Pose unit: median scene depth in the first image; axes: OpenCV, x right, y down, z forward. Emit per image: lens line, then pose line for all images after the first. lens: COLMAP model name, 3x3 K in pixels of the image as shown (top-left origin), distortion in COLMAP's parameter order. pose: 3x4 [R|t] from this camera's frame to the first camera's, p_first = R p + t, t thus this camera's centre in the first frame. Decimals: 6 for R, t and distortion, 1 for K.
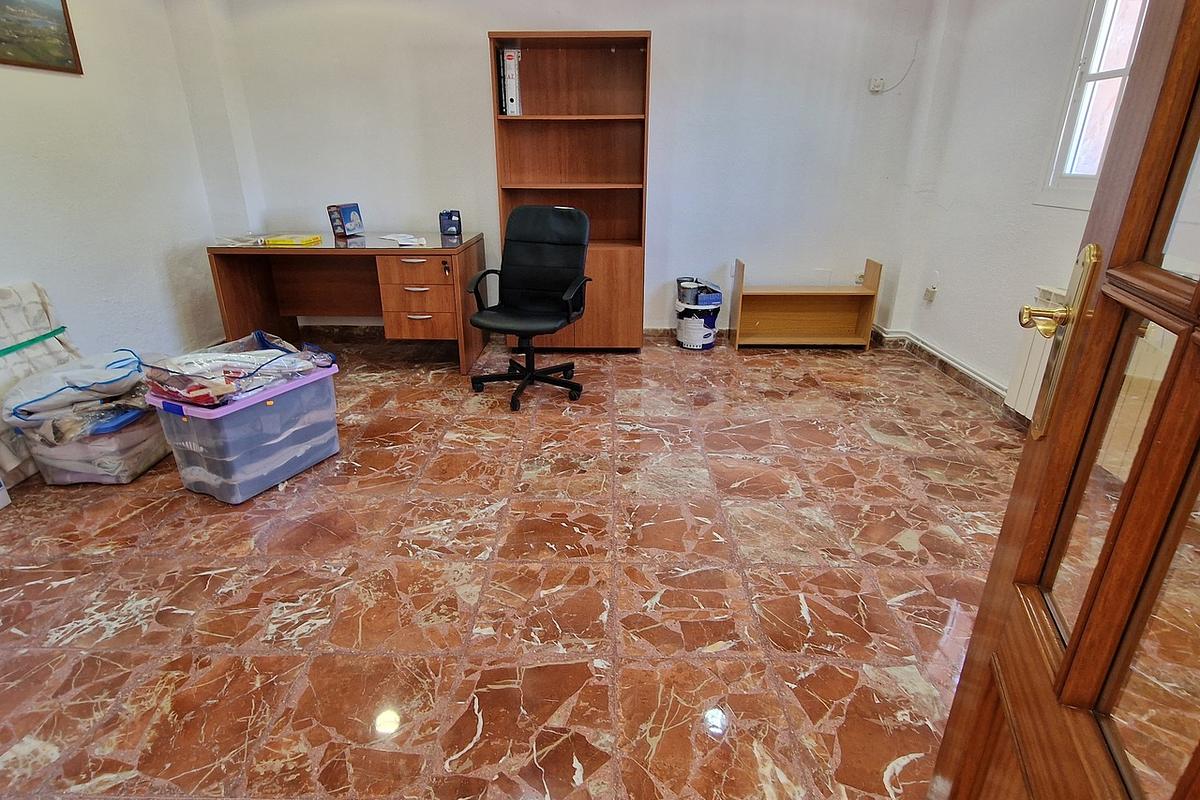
lens RADIAL K [[605.2, 0, 602.1], [0, 605.2, 403.8], [0, 0, 1]] dist [-0.004925, 0.000938]
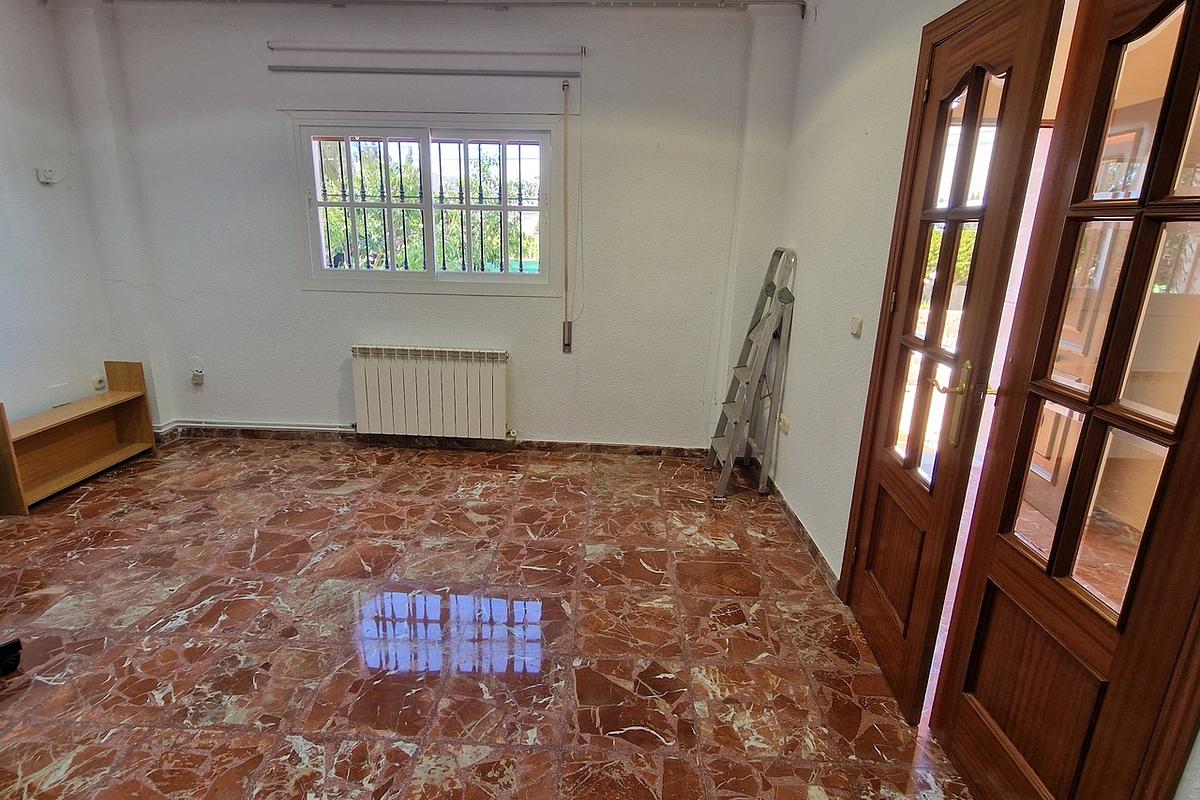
lens RADIAL K [[605.2, 0, 597.9], [0, 605.2, 393.8], [0, 0, 1]] dist [-0.004925, 0.000938]
pose [[0.030468, -0.265639, 0.963591, -0.699916], [0.357934, 0.903006, 0.237620, -0.247718], [-0.933250, 0.337662, 0.122594, 0.377150]]
